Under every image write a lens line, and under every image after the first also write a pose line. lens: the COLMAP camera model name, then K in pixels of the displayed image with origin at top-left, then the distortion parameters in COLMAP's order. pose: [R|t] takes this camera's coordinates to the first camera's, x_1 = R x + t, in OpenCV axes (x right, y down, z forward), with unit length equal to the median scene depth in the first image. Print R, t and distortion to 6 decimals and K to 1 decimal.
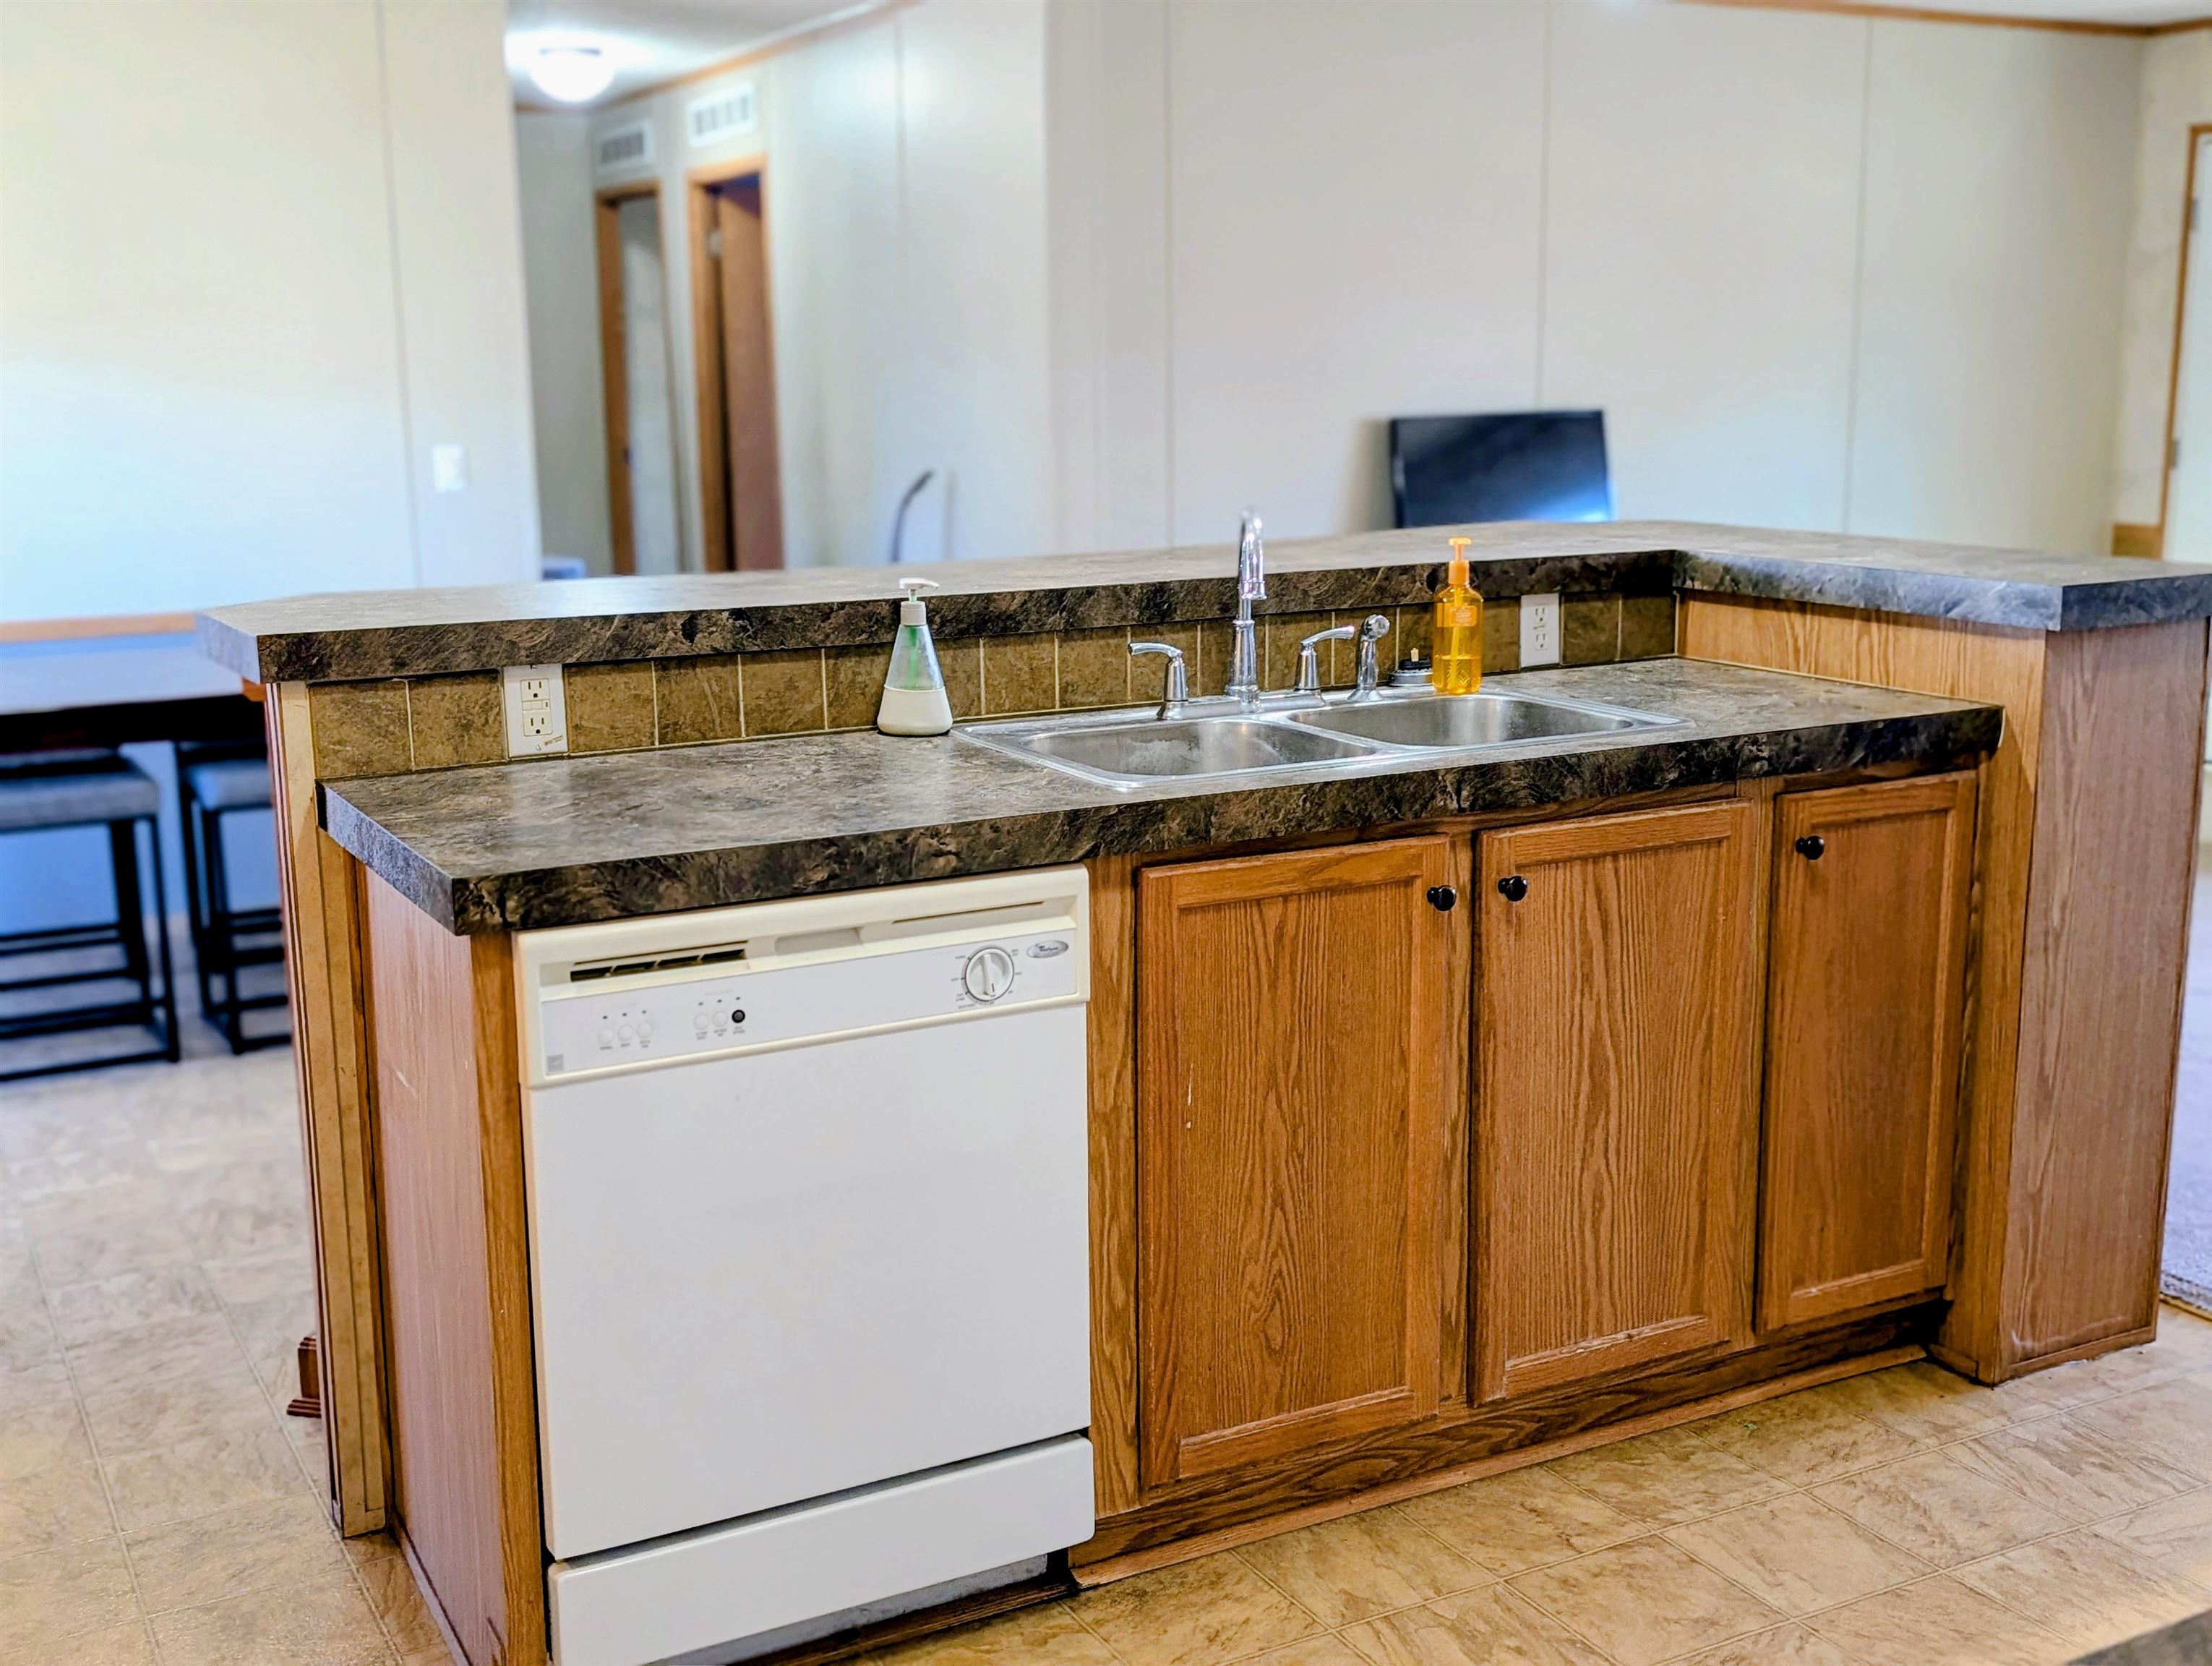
lens RADIAL K [[2354.0, 0, 1106.0], [0, 2354.0, 833.0], [0, 0, 1]] dist [0.106387, -0.254121]
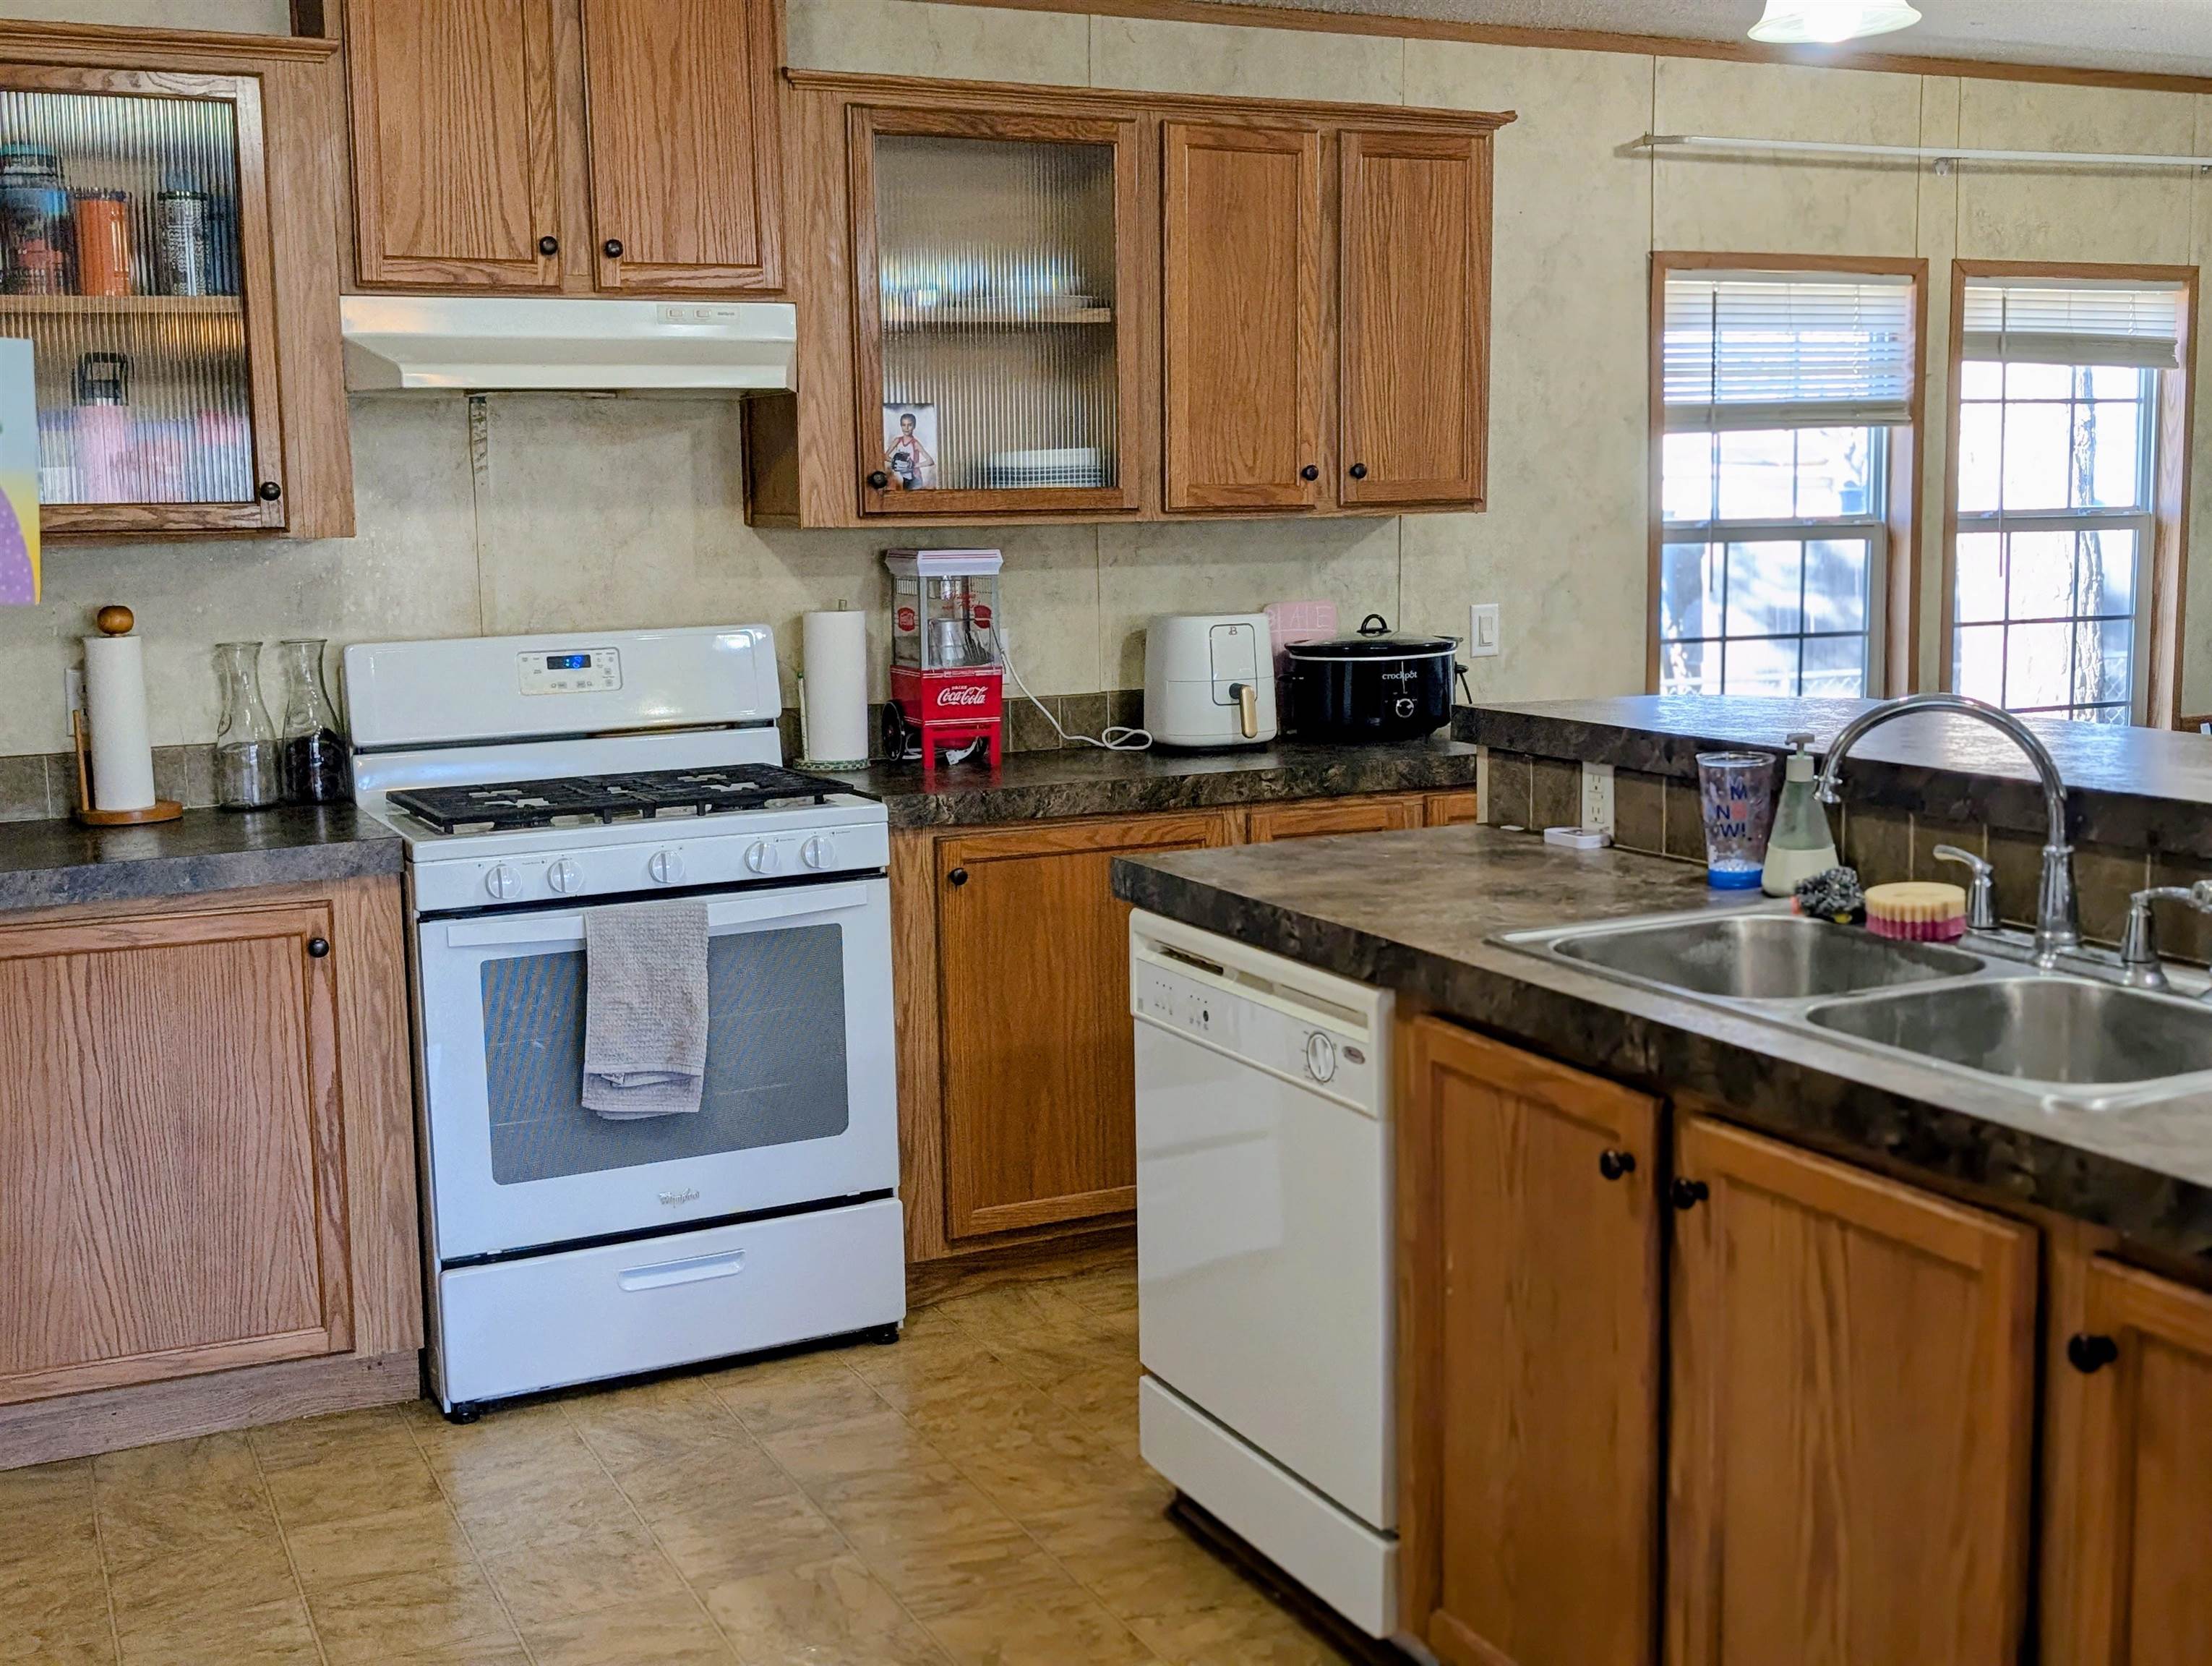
lens RADIAL K [[2354.0, 0, 1106.0], [0, 2354.0, 833.0], [0, 0, 1]] dist [0.106387, -0.254121]
pose [[-0.044979, 0.154742, -0.986931, 0.935923], [-0.176016, 0.971247, 0.160305, -0.183739], [0.983359, 0.180926, -0.016449, 0.801649]]
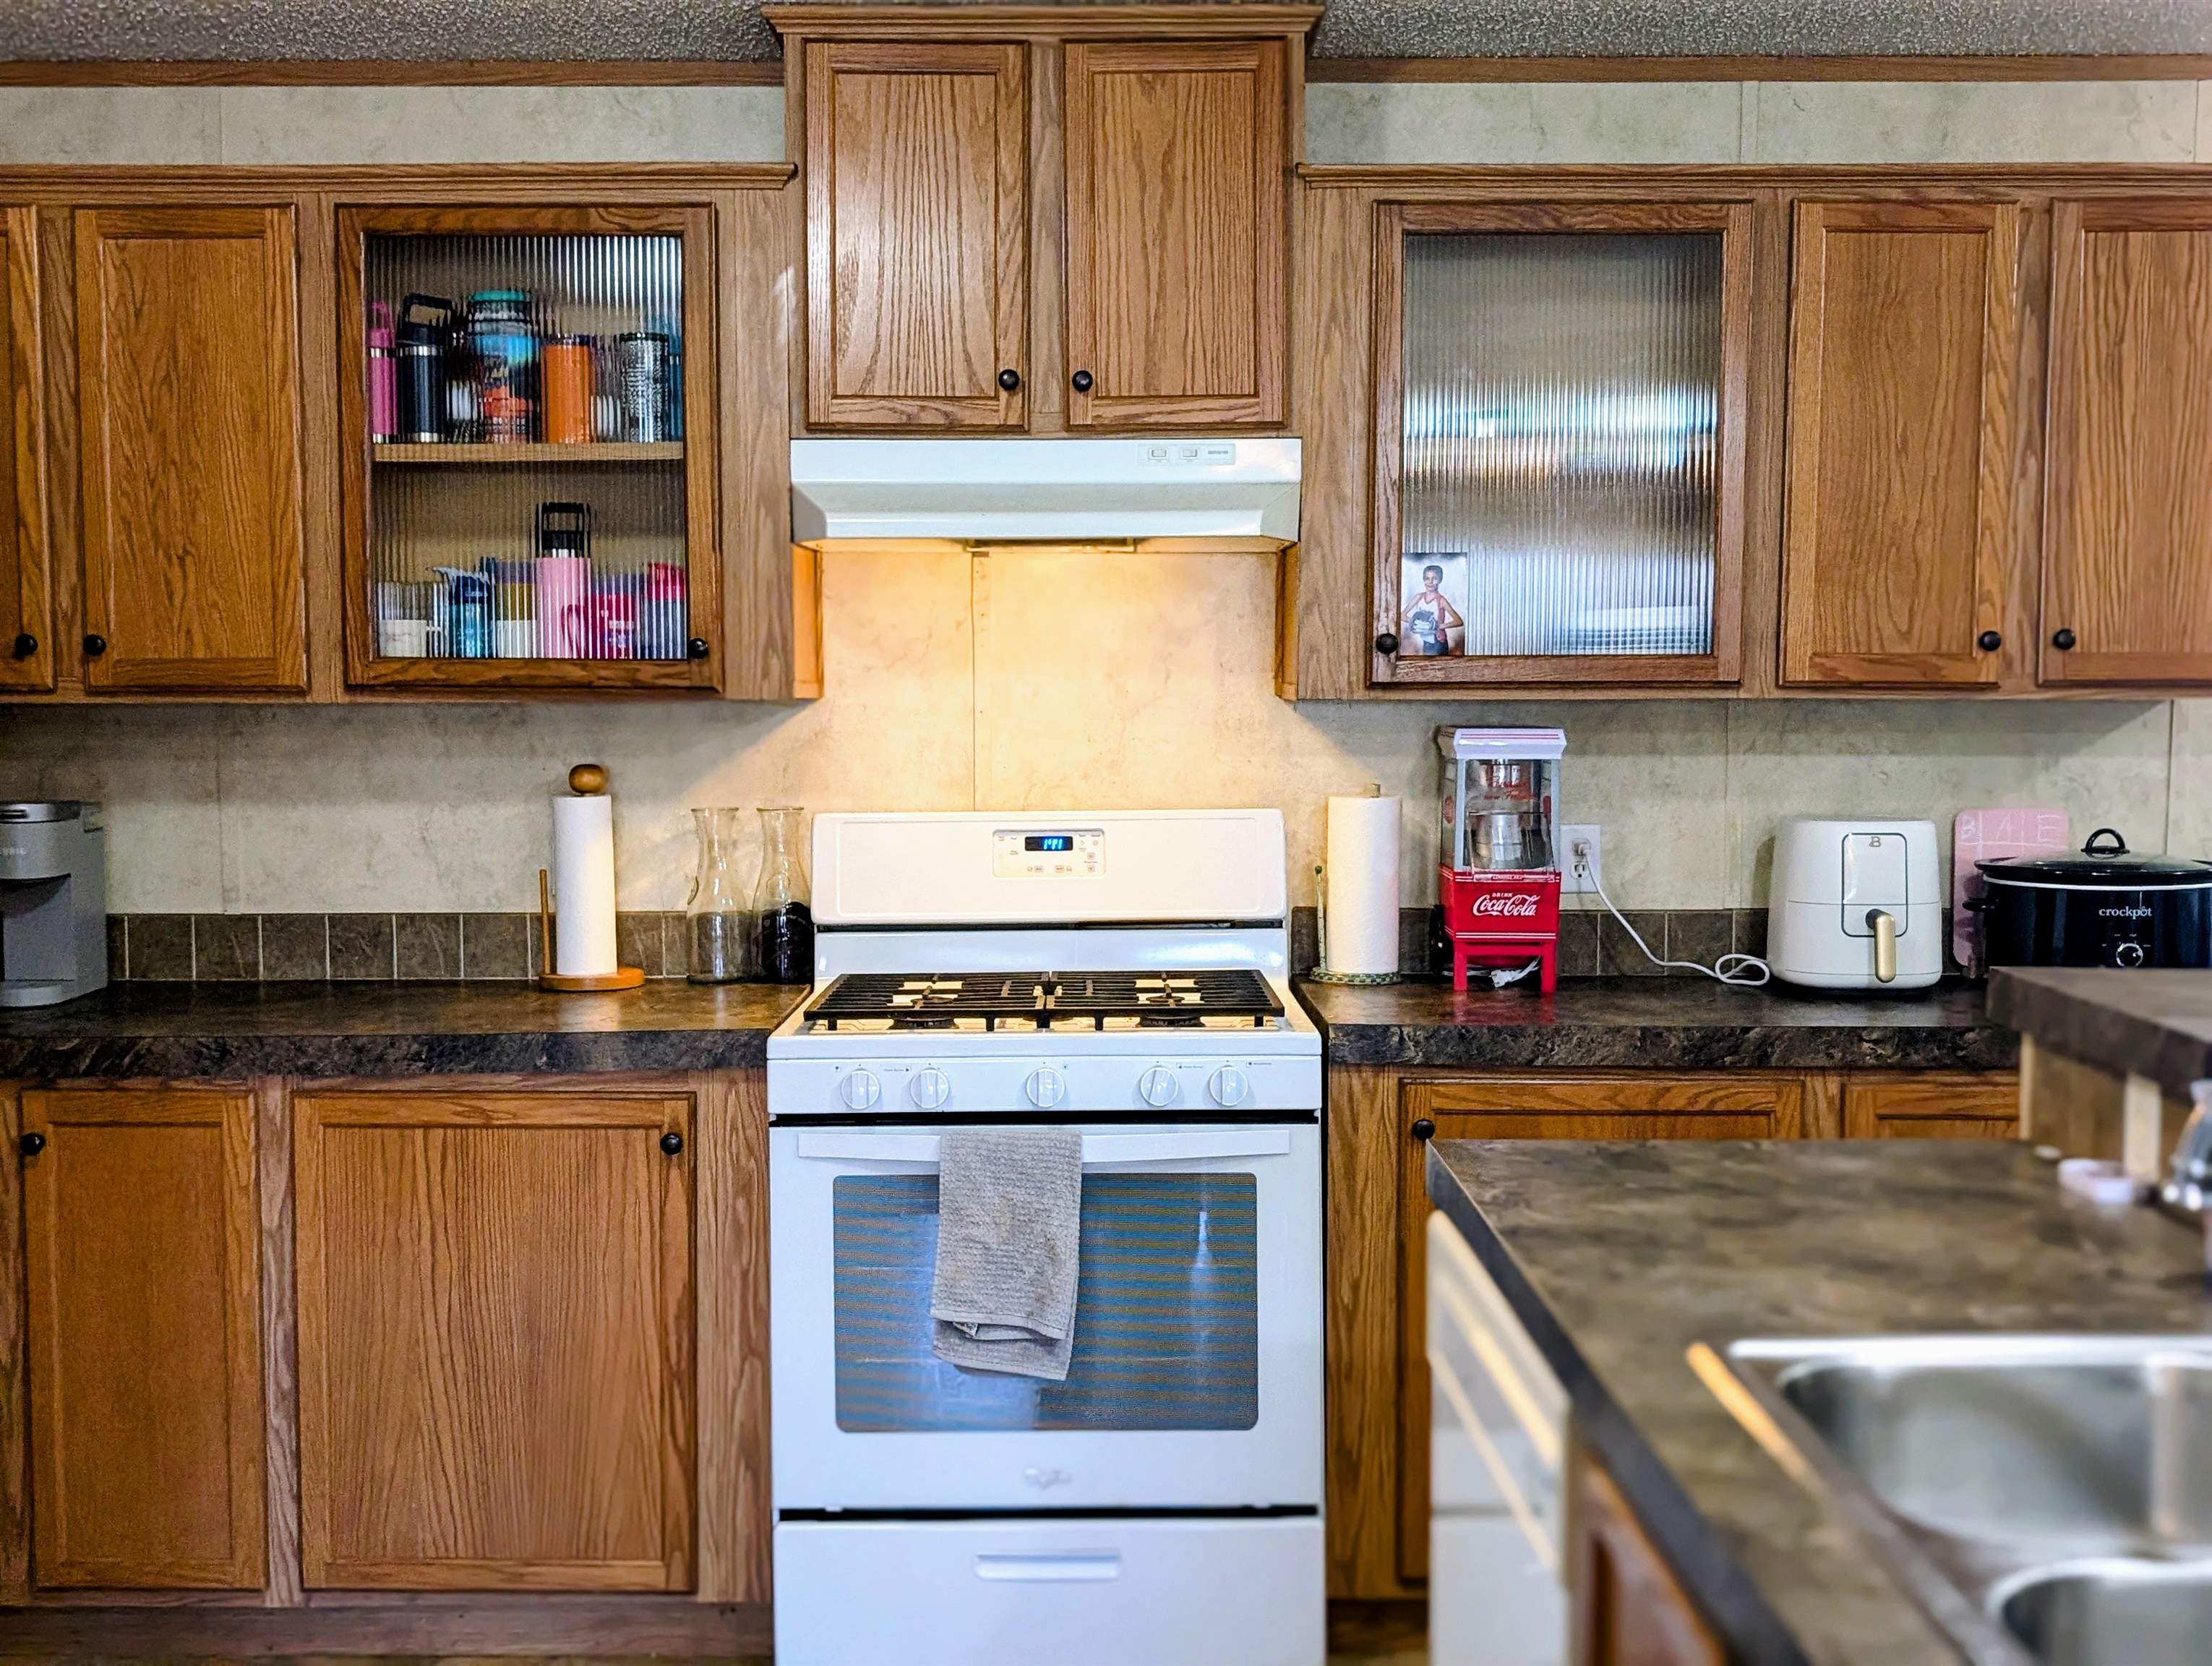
lens RADIAL K [[2391.4, 0, 1105.3], [0, 2391.4, 880.5], [0, 0, 1]] dist [0.112245, -0.307277]
pose [[-0.467865, 0.089150, -0.879292, 0.702506], [-0.166352, 0.968234, 0.186682, -0.216369], [0.868003, 0.233614, -0.438172, 0.991042]]
